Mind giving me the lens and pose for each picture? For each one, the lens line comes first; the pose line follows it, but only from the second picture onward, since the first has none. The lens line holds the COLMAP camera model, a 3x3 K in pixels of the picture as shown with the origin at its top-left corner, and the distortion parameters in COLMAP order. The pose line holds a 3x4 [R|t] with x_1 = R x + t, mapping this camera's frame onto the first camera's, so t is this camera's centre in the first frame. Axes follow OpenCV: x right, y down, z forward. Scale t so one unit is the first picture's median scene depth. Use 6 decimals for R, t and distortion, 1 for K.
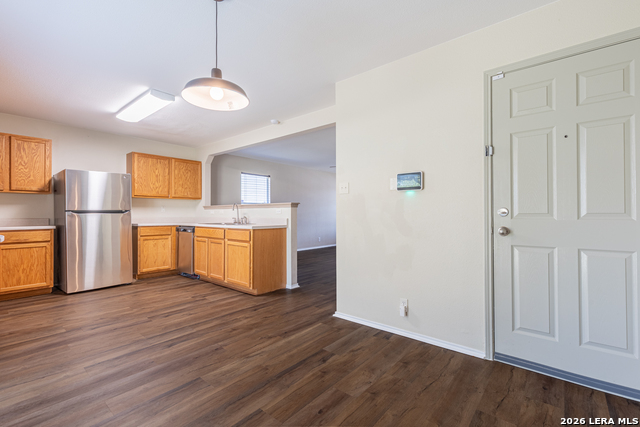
lens RADIAL K [[287.3, 0, 321.2], [0, 287.3, 212.7], [0, 0, 1]] dist [0.008201, 0.000131]
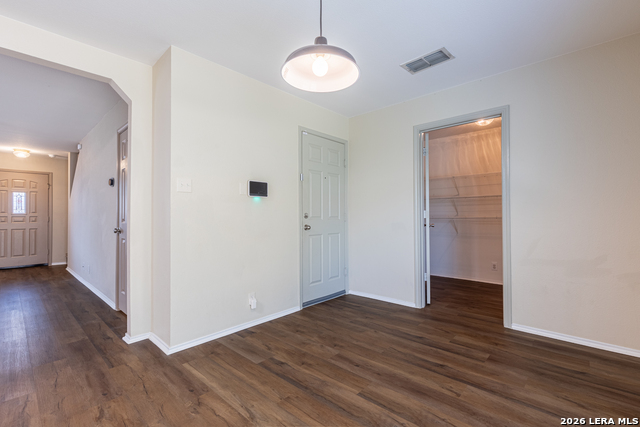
lens RADIAL K [[287.3, 0, 324.3], [0, 287.3, 214.5], [0, 0, 1]] dist [0.008201, 0.000131]
pose [[0.043285, 0.007552, 0.999034, -0.926617], [0.003841, 0.999963, -0.007726, 0.003578], [-0.999055, 0.004172, 0.043255, 0.756730]]
